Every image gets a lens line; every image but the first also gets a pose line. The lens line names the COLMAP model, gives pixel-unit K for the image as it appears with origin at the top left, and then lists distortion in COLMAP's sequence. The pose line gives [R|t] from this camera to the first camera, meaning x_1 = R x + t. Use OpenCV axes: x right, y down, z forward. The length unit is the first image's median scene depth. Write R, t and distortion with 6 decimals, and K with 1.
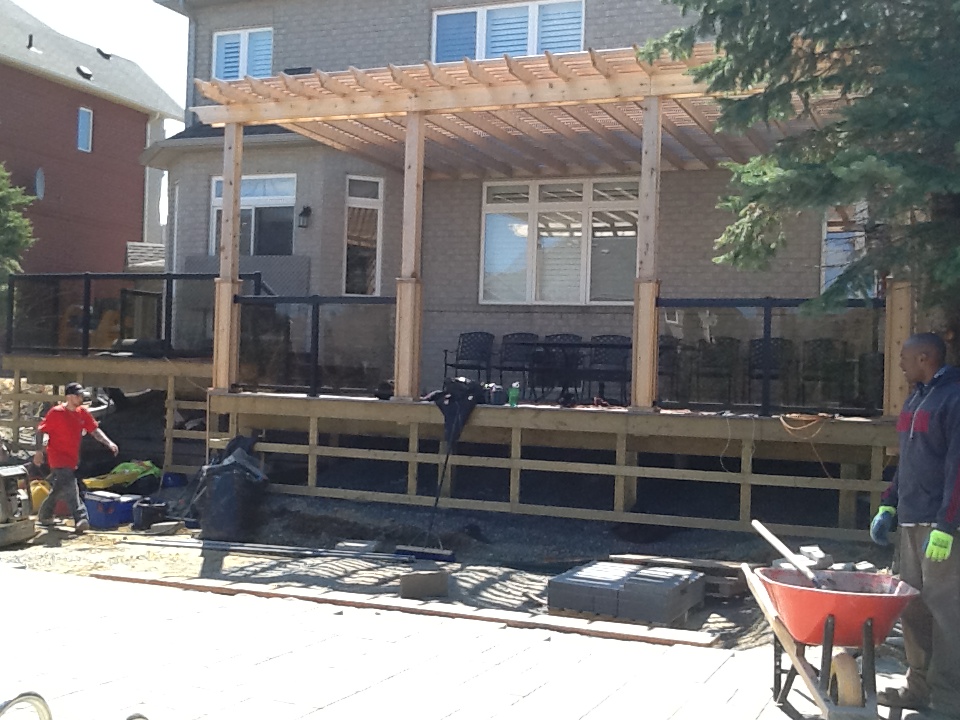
lens RADIAL K [[1177.1, 0, 489.5], [0, 1177.1, 355.7], [0, 0, 1]] dist [-0.023953, 0.000000]
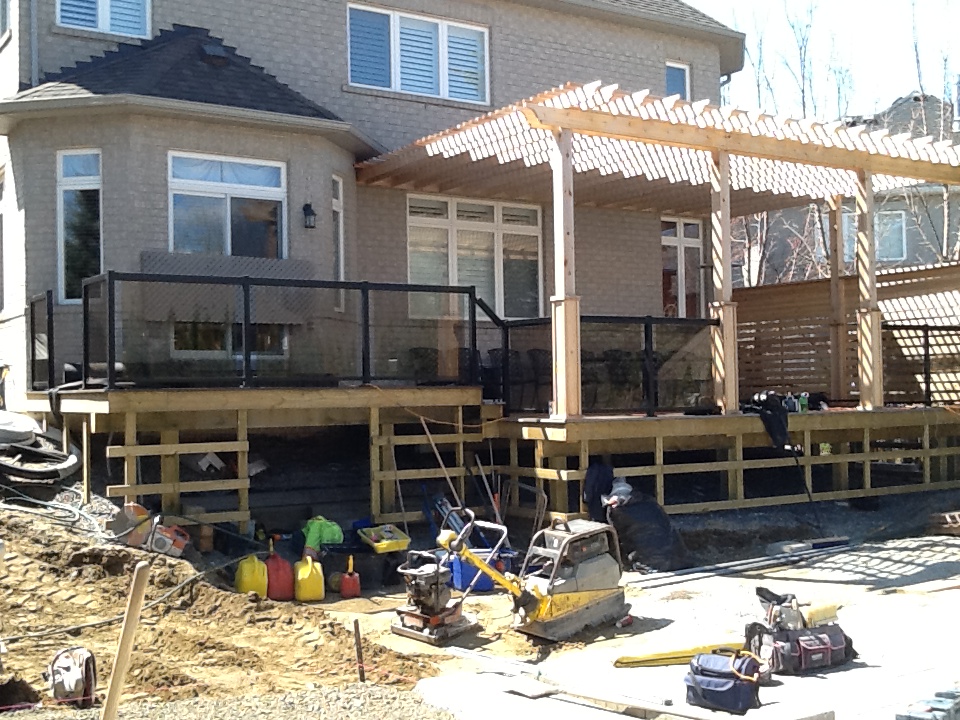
lens RADIAL K [[1177.1, 0, 476.2], [0, 1177.1, 342.0], [0, 0, 1]] dist [-0.023953, 0.000000]
pose [[0.569101, -0.006330, 0.822243, -0.906238], [0.017055, 0.999846, -0.004106, -0.023452], [-0.822091, 0.016360, 0.569121, 0.471308]]
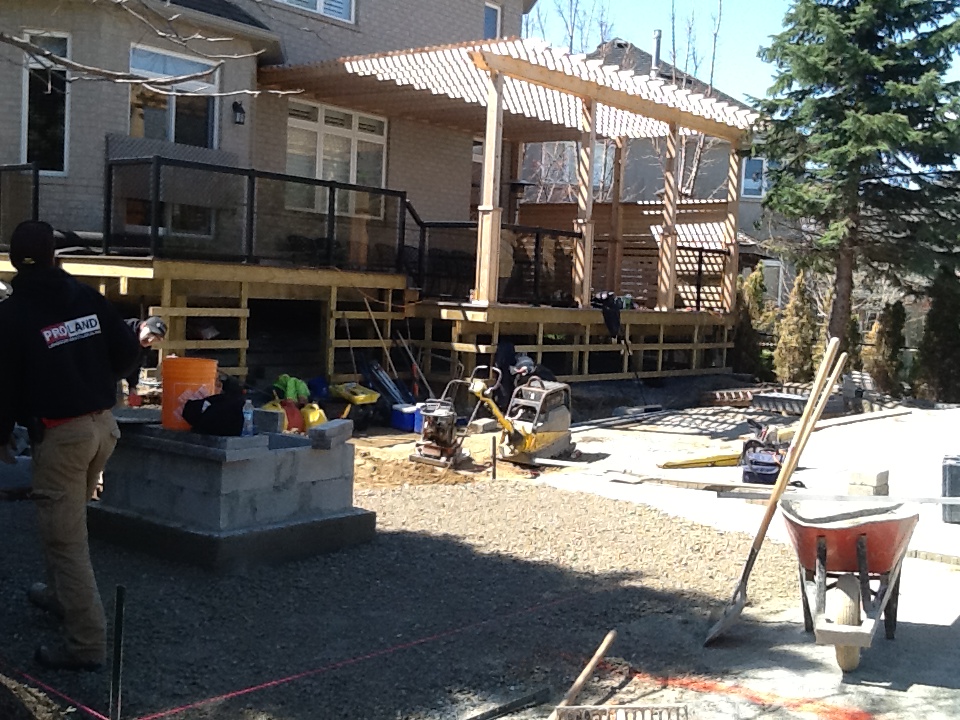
lens RADIAL K [[1177.1, 0, 486.2], [0, 1177.1, 342.9], [0, 0, 1]] dist [-0.023953, 0.000000]
pose [[0.262620, -0.062198, 0.962893, -1.194590], [-0.057405, 0.995146, 0.079938, -0.021553], [-0.963190, -0.076268, 0.257775, 0.616574]]
